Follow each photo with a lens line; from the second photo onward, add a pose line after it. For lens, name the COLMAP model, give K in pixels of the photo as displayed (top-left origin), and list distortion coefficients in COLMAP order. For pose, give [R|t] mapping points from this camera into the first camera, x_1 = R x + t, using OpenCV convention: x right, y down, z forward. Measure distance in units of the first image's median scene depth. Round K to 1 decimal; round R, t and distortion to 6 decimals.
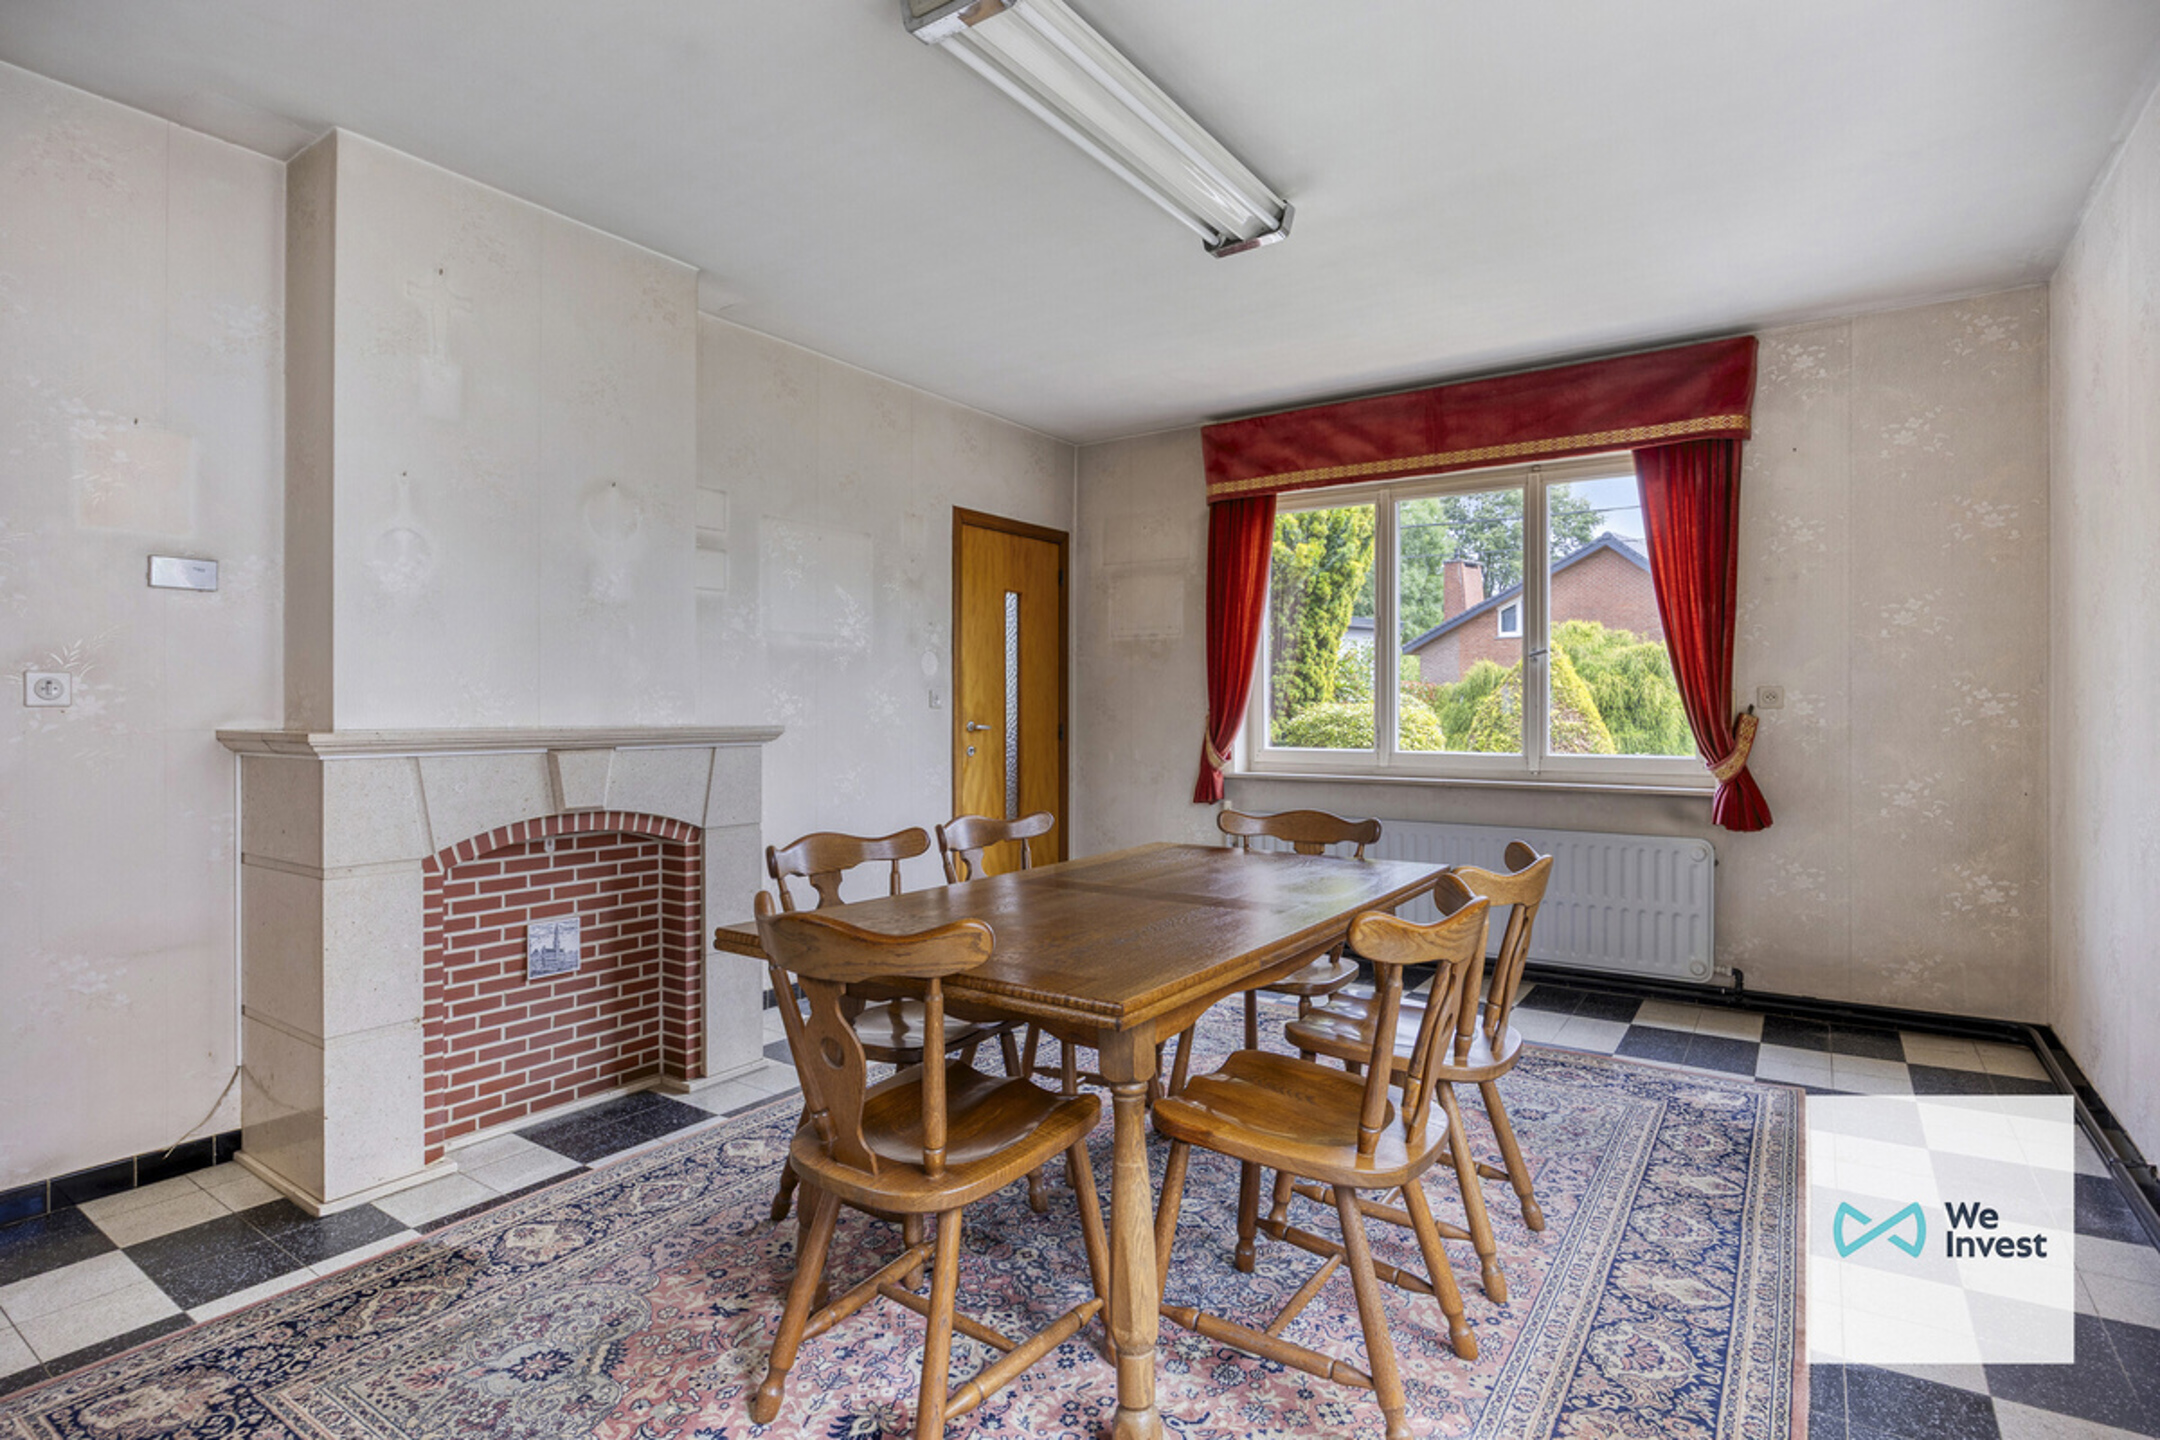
lens RADIAL K [[1122.2, 0, 1090.5], [0, 1122.2, 725.9], [0, 0, 1]] dist [0.001898, -0.000007]
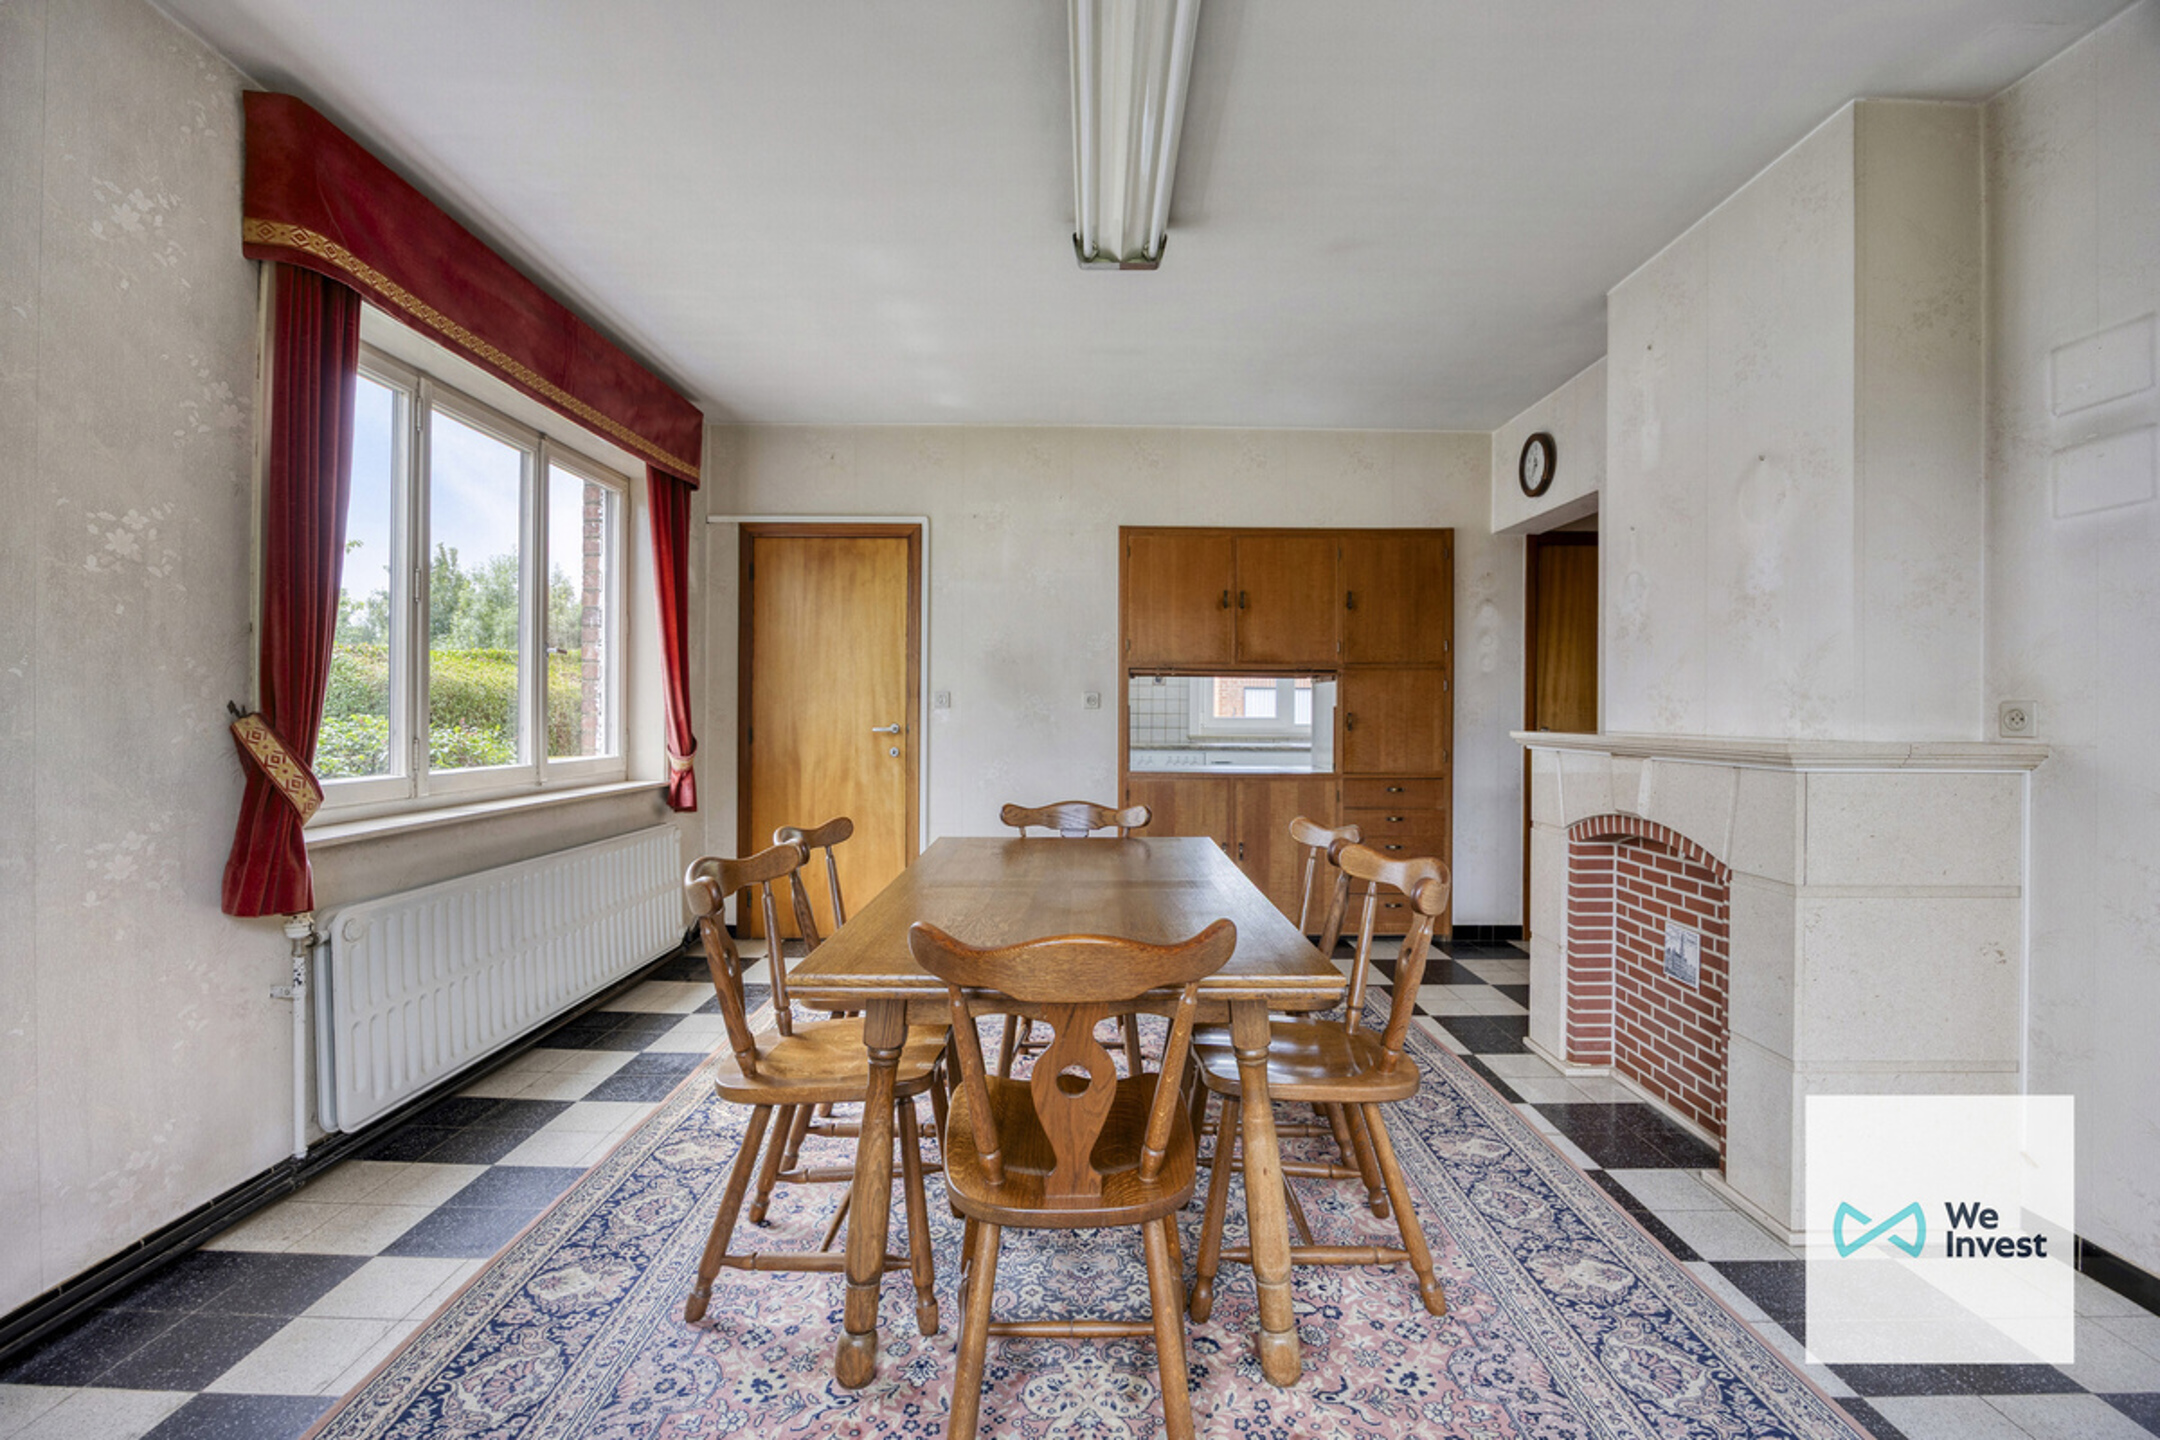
lens RADIAL K [[975.3, 0, 1089.2], [0, 975.3, 707.7], [0, 0, 1]] dist [-0.001394, -0.000038]
pose [[-0.835409, -0.003411, -0.549619, 0.453998], [-0.008963, 0.999932, 0.007417, -0.025623], [0.549556, 0.011123, -0.835383, 1.458561]]
